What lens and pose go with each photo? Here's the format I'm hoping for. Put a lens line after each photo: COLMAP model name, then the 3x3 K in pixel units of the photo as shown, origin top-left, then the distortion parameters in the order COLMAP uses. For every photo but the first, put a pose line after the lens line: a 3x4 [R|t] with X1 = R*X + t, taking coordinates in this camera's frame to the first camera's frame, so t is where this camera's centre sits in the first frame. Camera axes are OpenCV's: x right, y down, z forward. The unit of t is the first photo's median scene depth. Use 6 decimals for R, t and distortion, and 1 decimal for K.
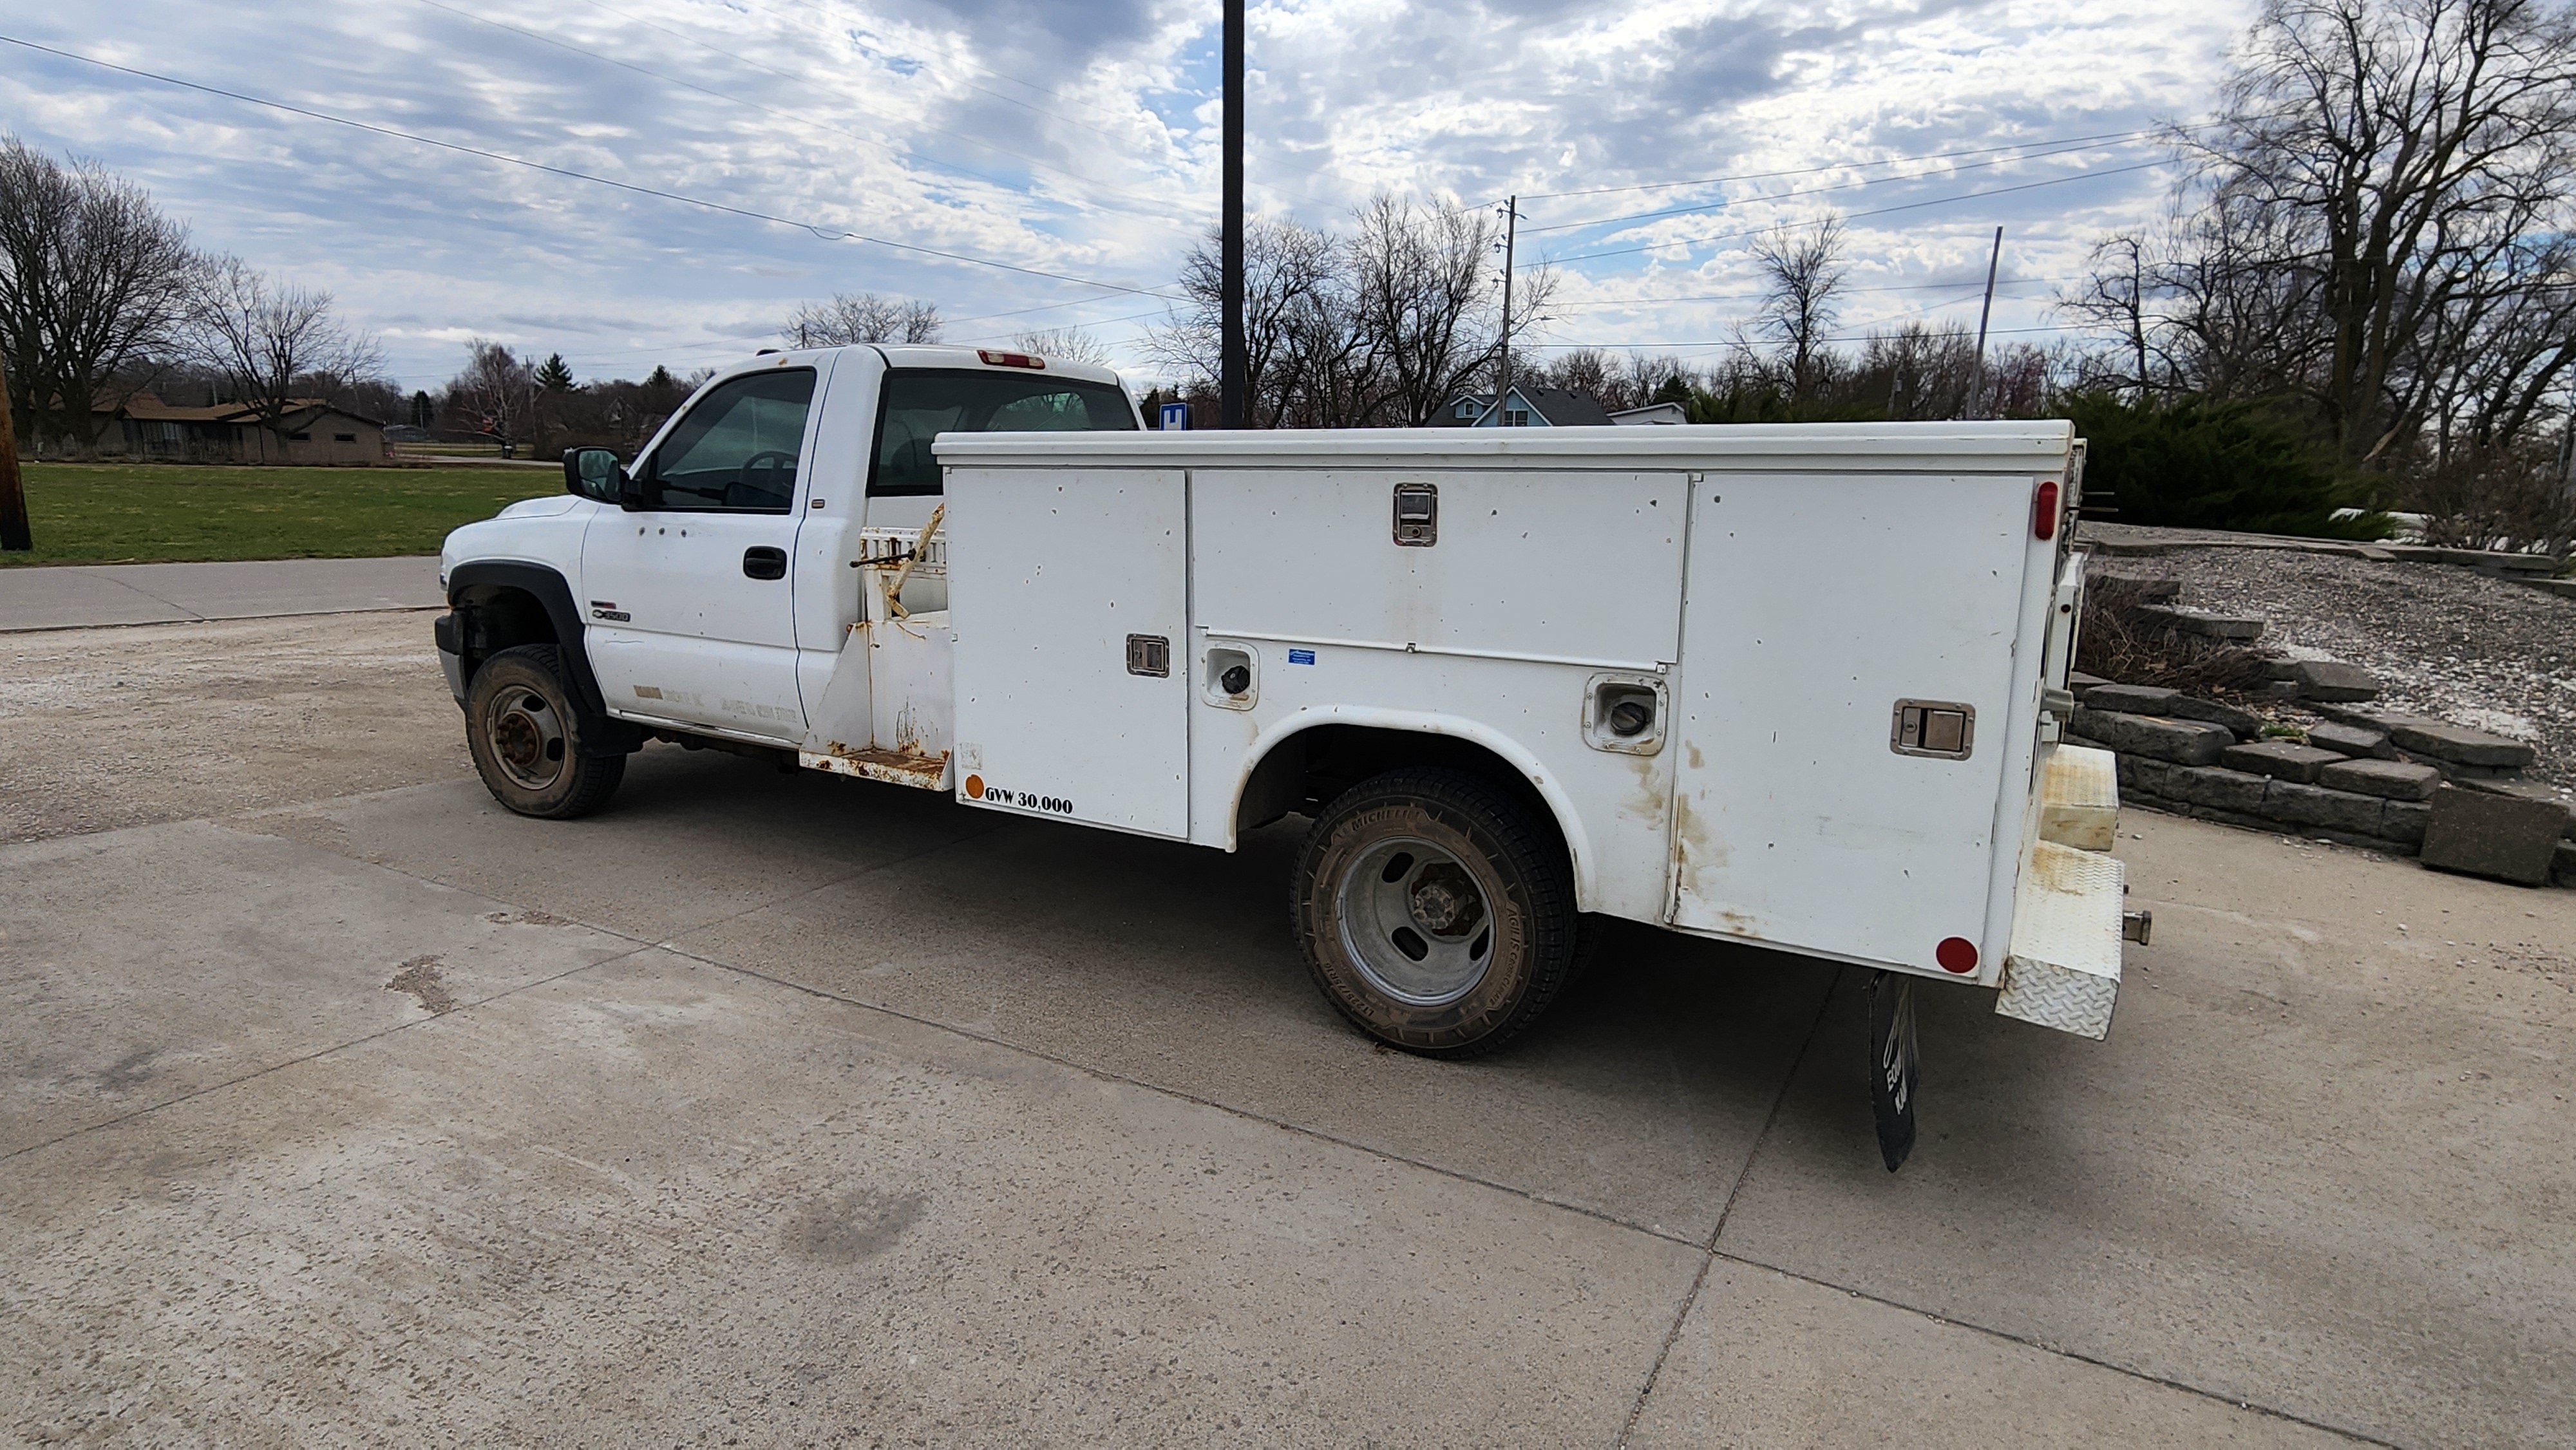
lens RADIAL K [[1382.0, 0, 1264.9], [0, 1382.0, 737.7], [0, 0, 1]] dist [-0.004066, 0.002204]
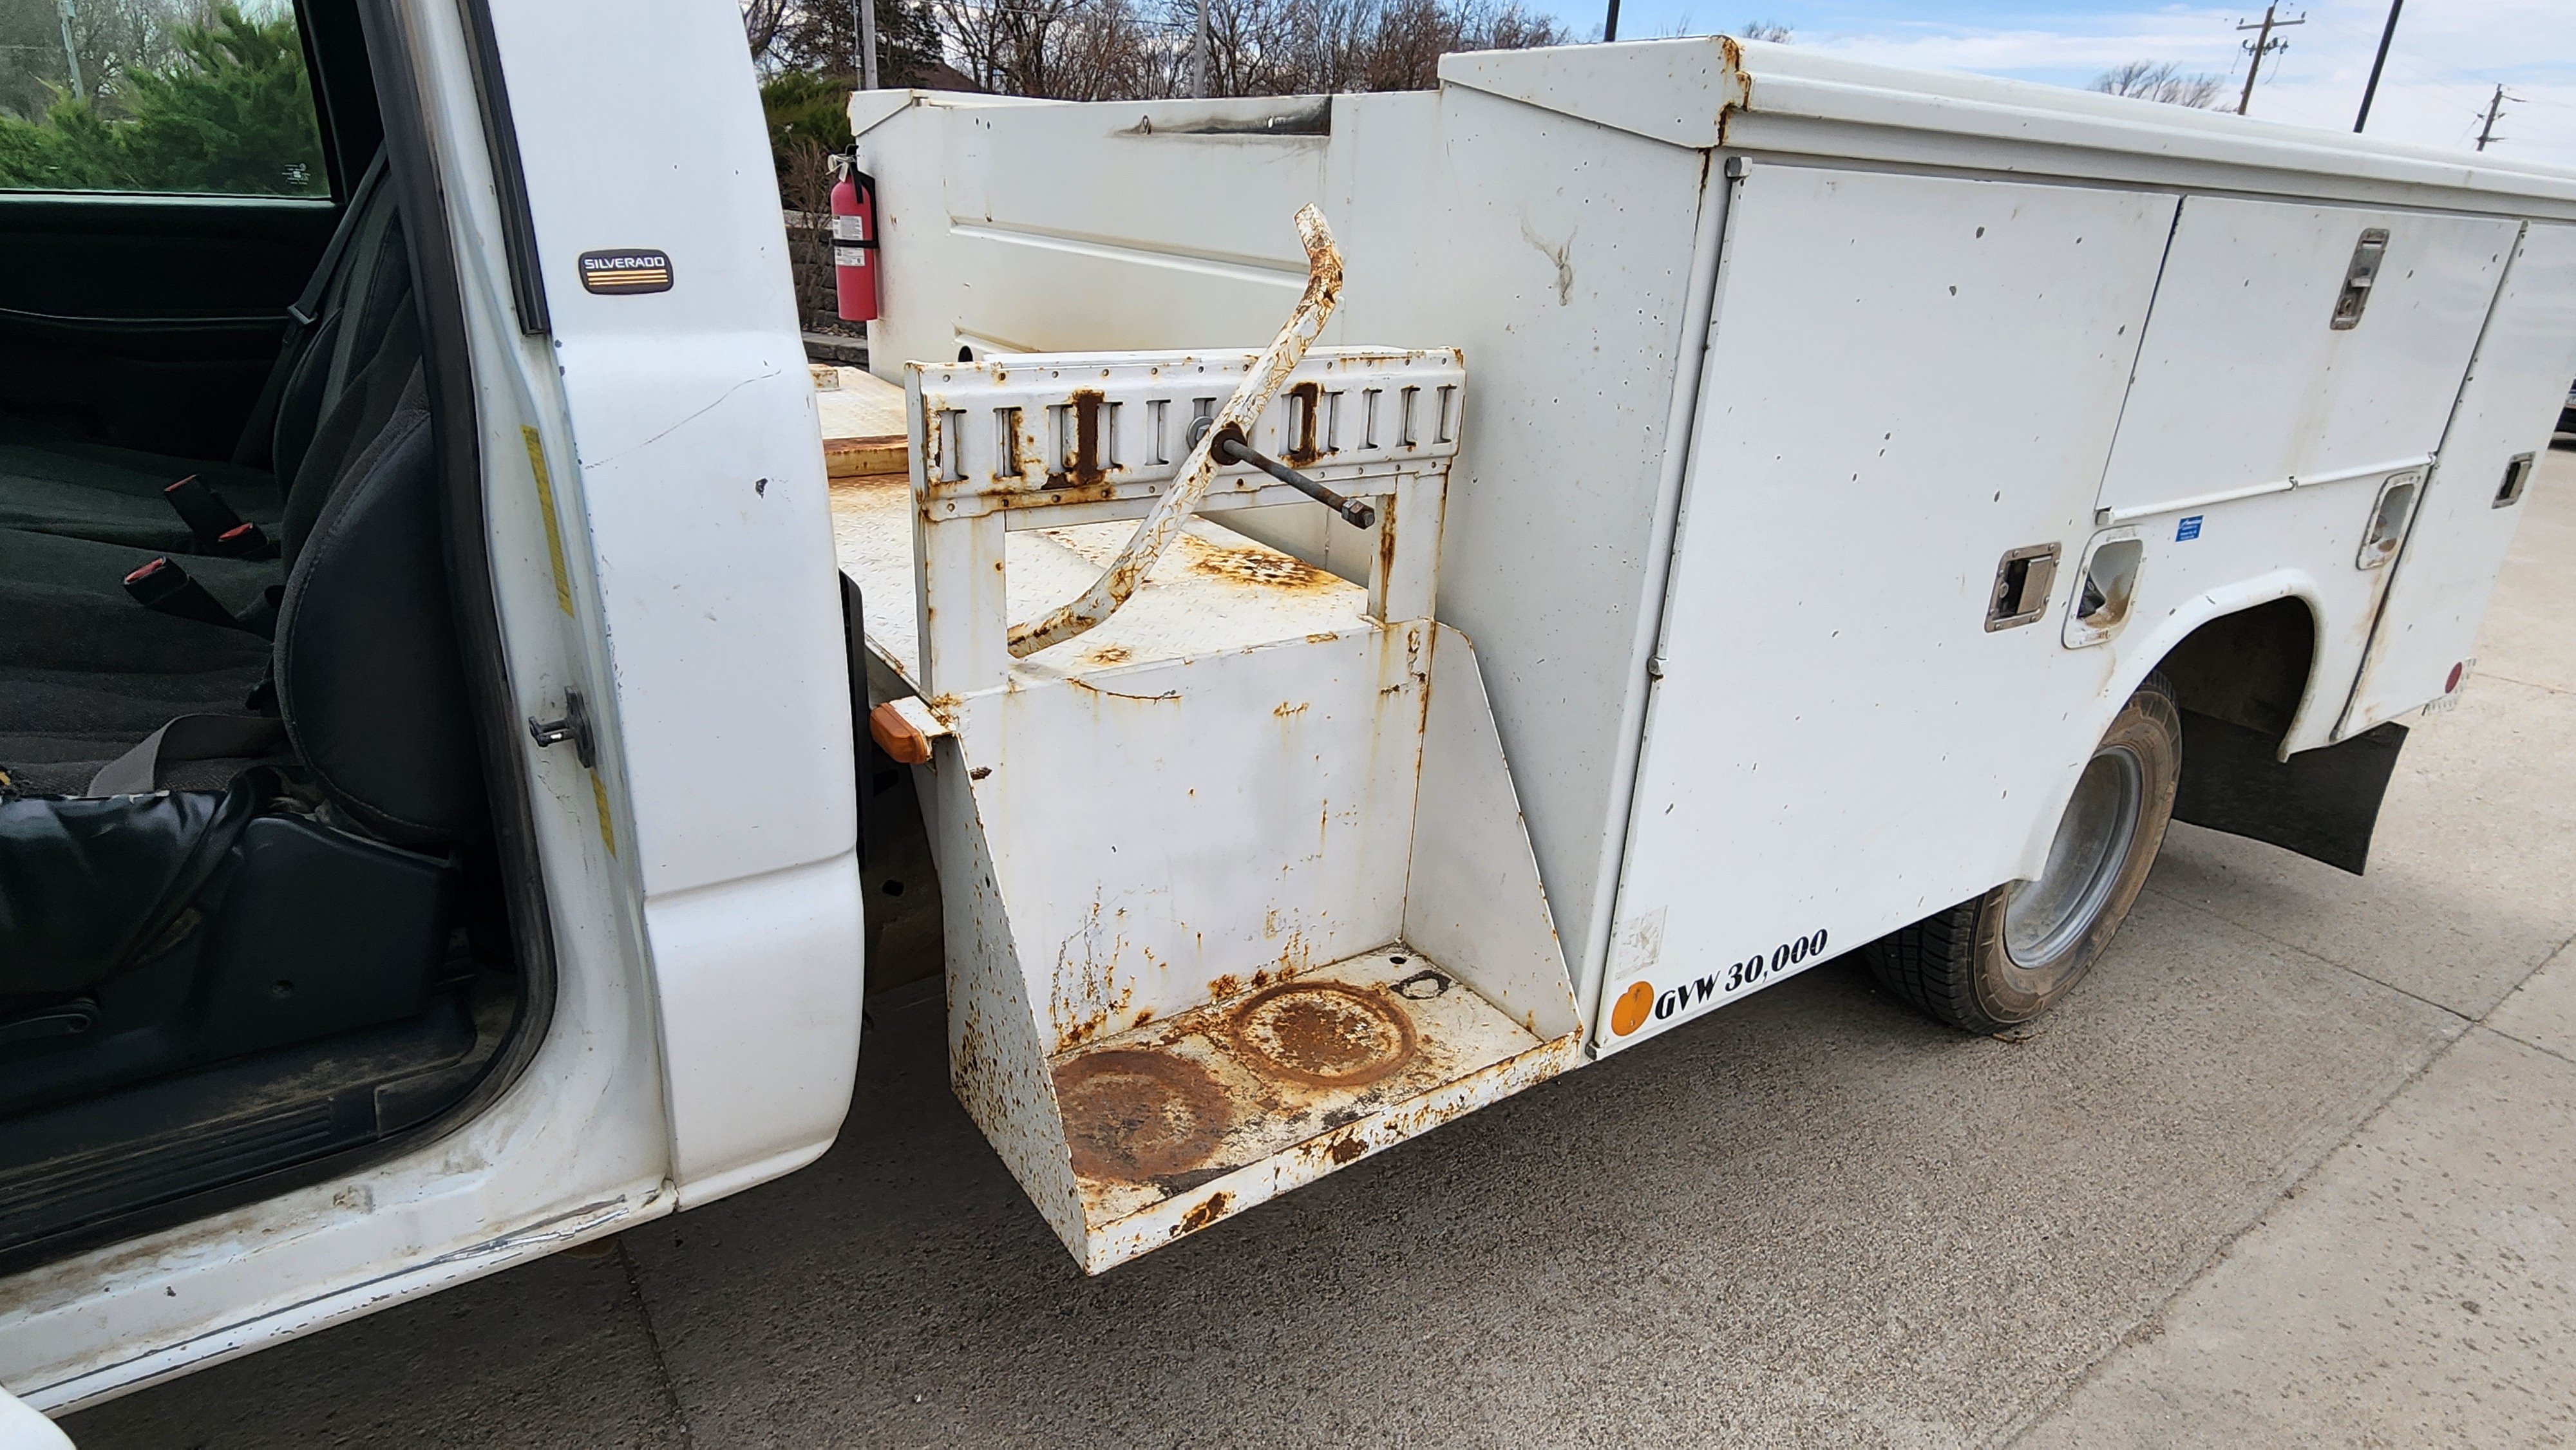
lens RADIAL K [[1382.0, 0, 1264.9], [0, 1382.0, 737.7], [0, 0, 1]] dist [-0.004066, 0.002204]
pose [[0.408856, -0.326821, 0.852071, -0.580691], [0.139227, 0.945083, 0.295691, -0.175697], [-0.901916, -0.002264, 0.431906, 0.936515]]
